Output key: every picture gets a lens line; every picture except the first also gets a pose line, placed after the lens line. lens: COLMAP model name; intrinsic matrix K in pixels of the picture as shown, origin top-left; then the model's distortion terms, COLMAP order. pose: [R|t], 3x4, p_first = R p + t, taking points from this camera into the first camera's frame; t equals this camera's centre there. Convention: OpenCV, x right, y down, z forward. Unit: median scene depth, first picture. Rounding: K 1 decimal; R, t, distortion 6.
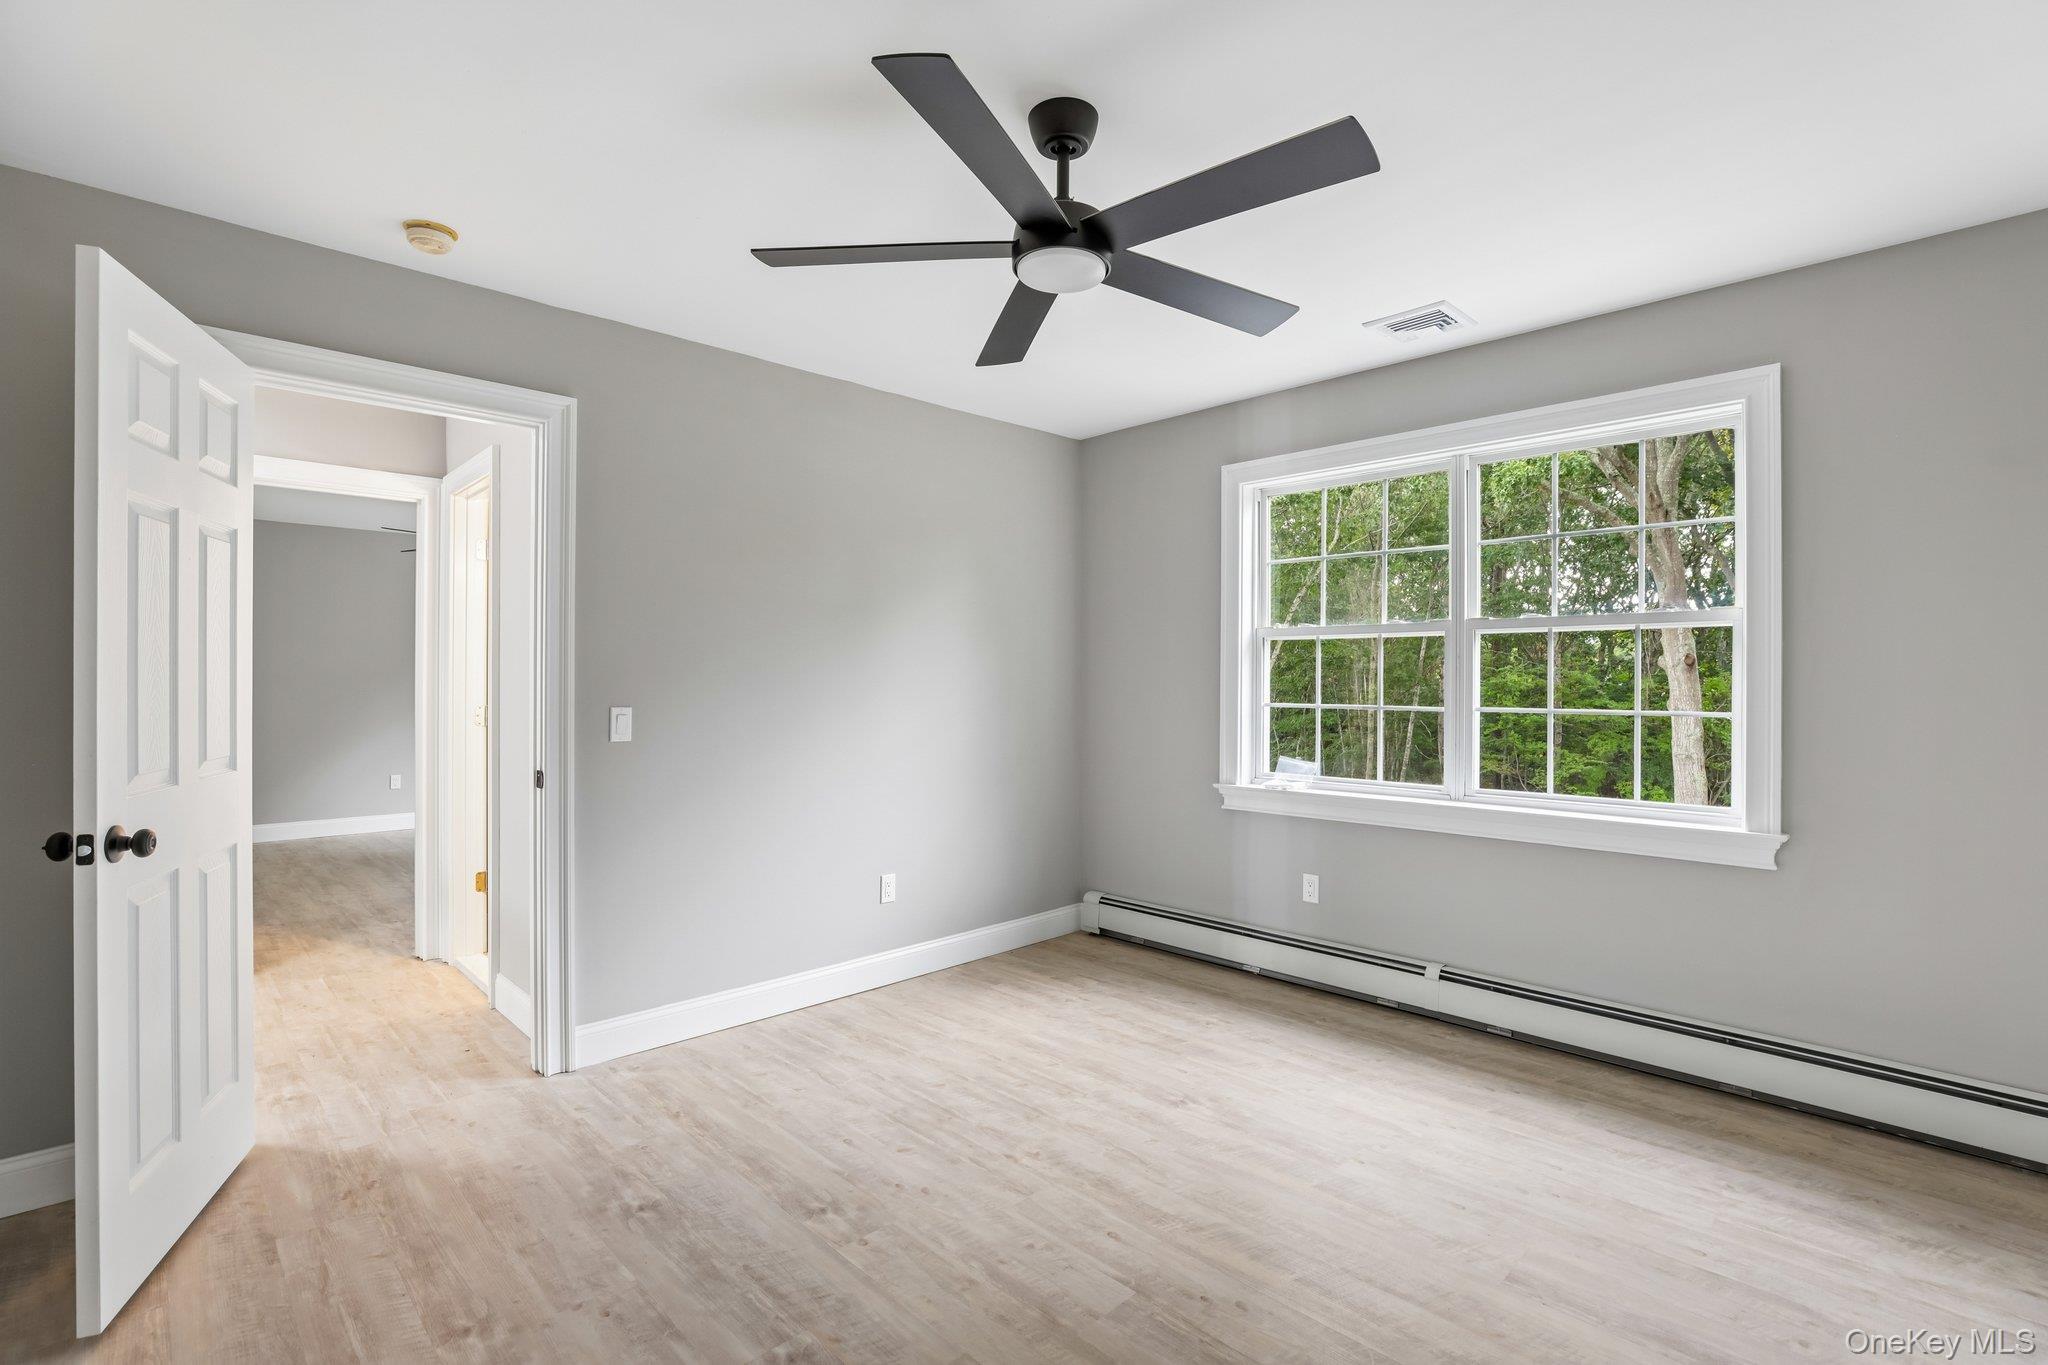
lens RADIAL K [[943.2, 0, 1037.9], [0, 943.2, 693.3], [0, 0, 1]] dist [-0.013060, 0.005292]
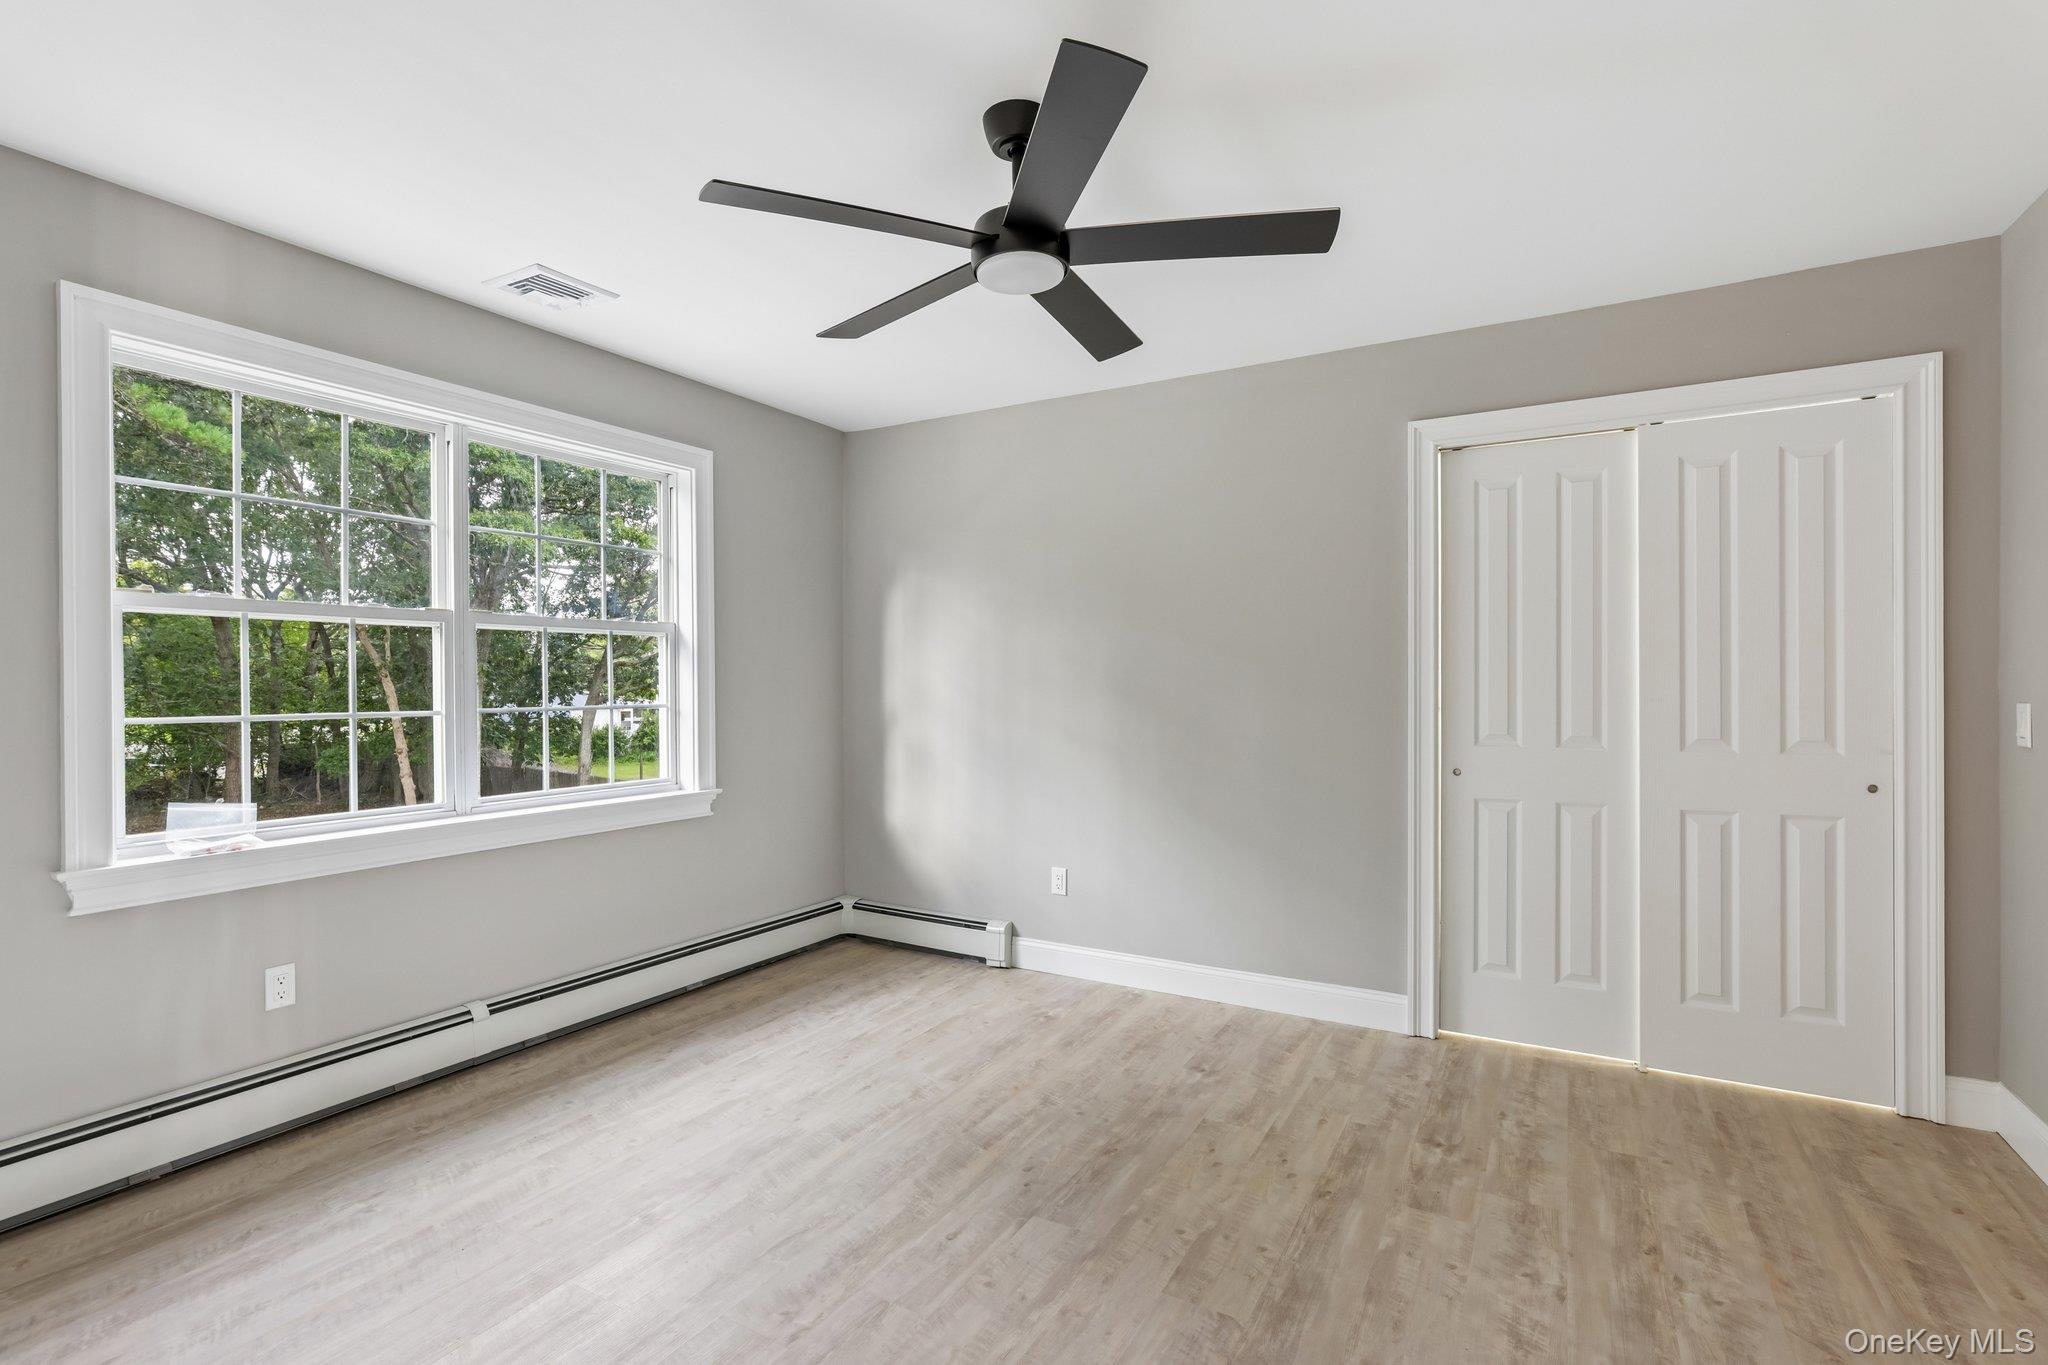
lens RADIAL K [[943.2, 0, 1025.6], [0, 943.2, 701.7], [0, 0, 1]] dist [-0.013060, 0.005292]
pose [[-0.258013, -0.020227, 0.965930, -0.549154], [0.015322, 0.999569, 0.025024, -0.007337], [-0.966020, 0.021256, -0.257592, 0.722862]]
